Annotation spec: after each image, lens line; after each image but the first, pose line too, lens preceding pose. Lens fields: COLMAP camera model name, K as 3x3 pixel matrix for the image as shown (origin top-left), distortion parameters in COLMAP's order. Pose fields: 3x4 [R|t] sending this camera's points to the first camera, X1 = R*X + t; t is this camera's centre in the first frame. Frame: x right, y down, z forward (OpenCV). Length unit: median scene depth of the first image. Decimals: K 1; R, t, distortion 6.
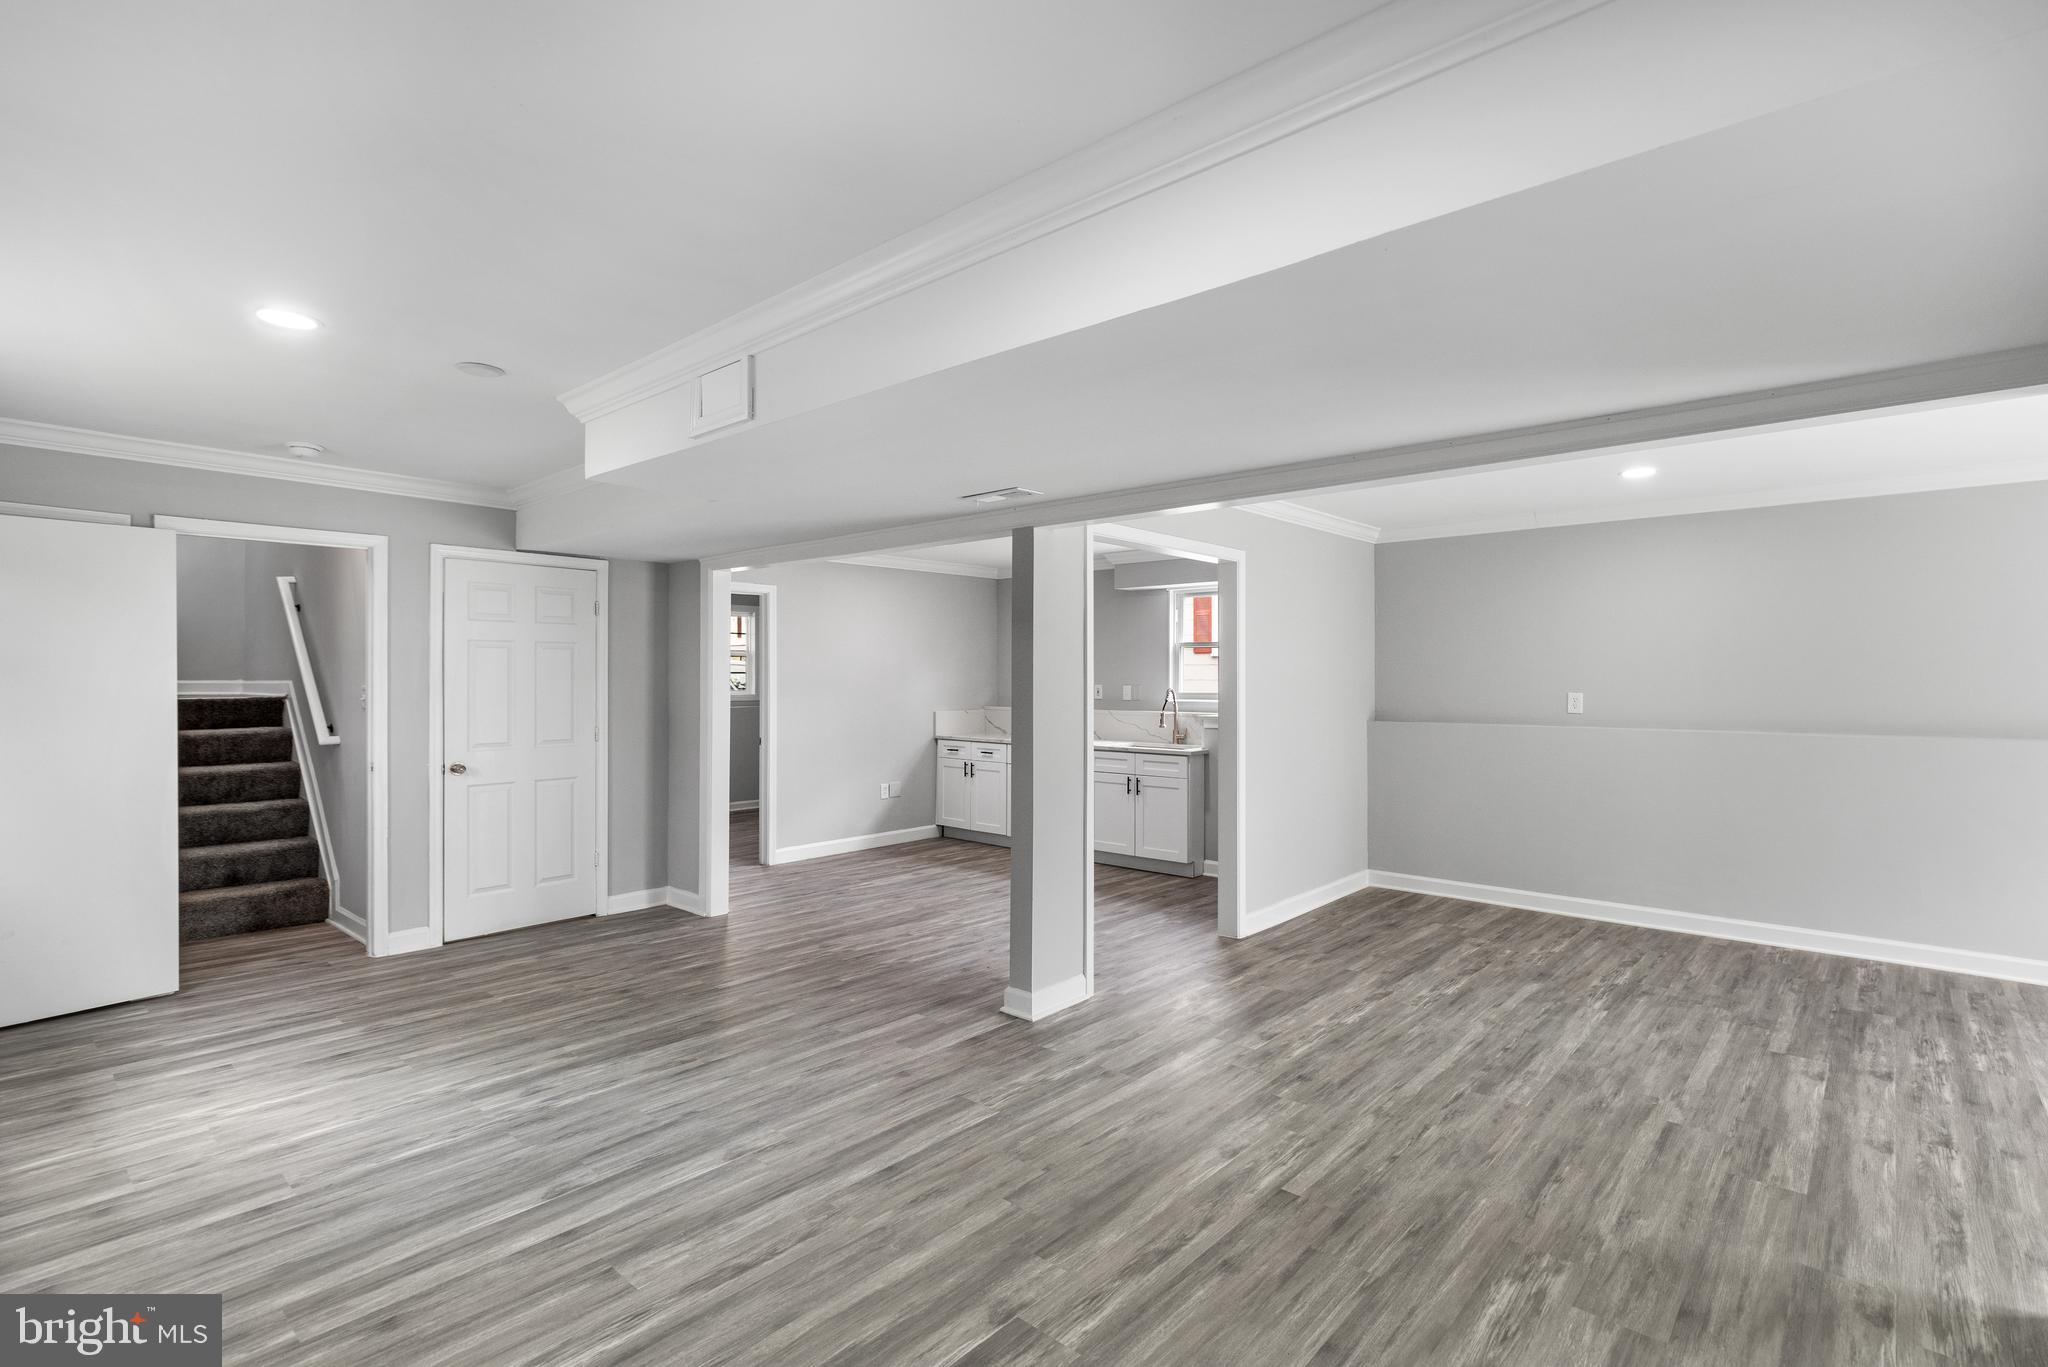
lens RADIAL K [[965.9, 0, 1015.0], [0, 965.9, 674.9], [0, 0, 1]] dist [-0.001419, -0.001019]
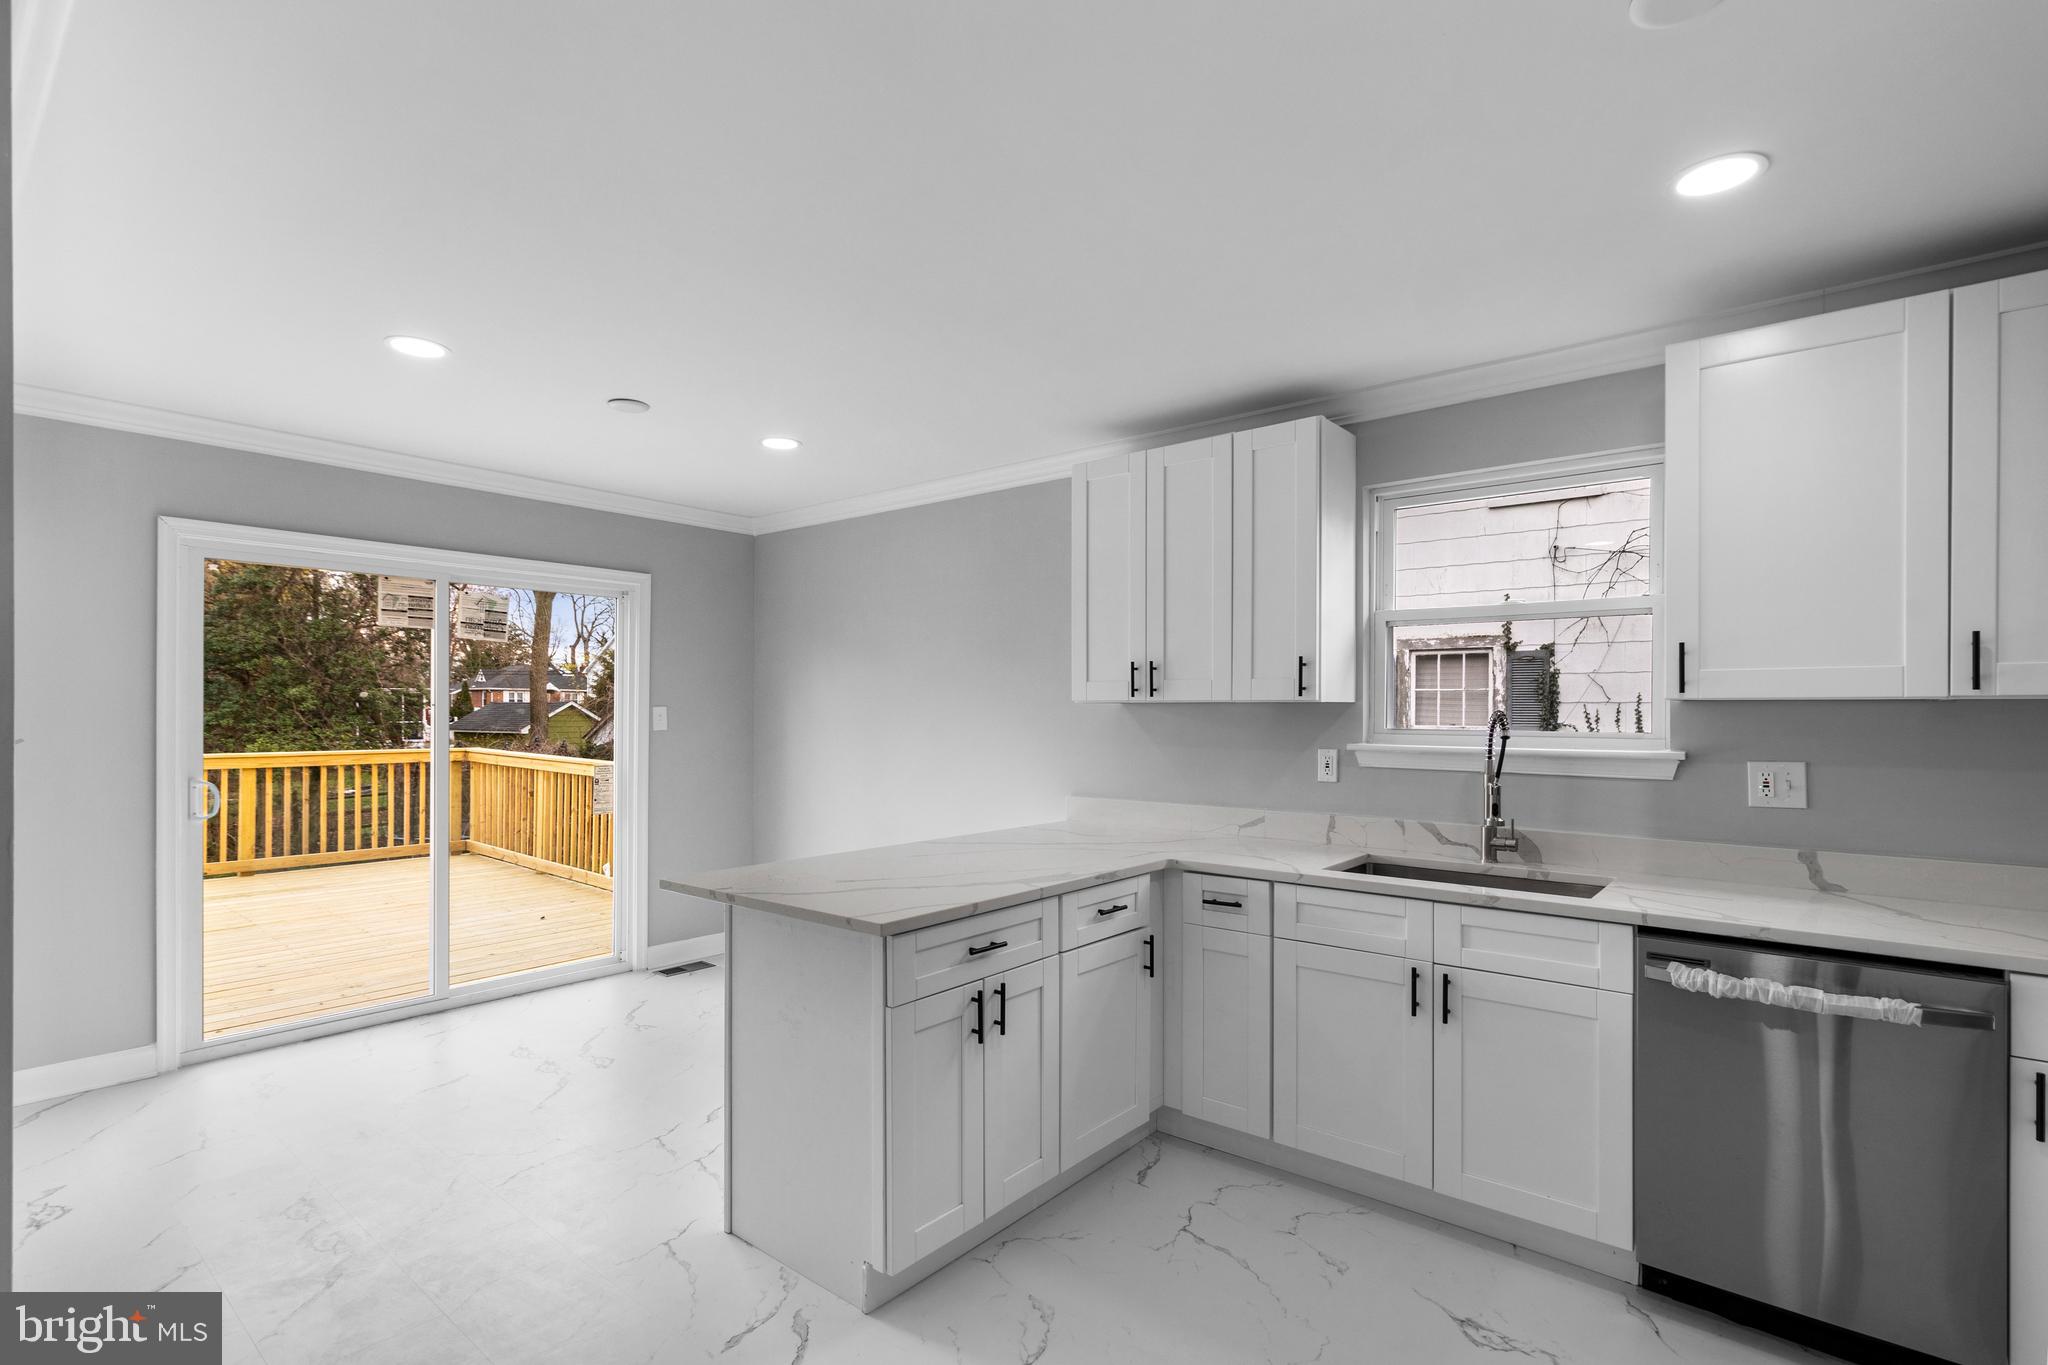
lens RADIAL K [[963.6, 0, 1043.5], [0, 963.6, 710.1], [0, 0, 1]] dist [0.002264, 0.000293]
pose [[0.997788, 0.005027, 0.066291, -0.094083], [-0.005236, 0.999982, 0.002980, 0.016098], [-0.066275, -0.003321, 0.997796, 1.295650]]
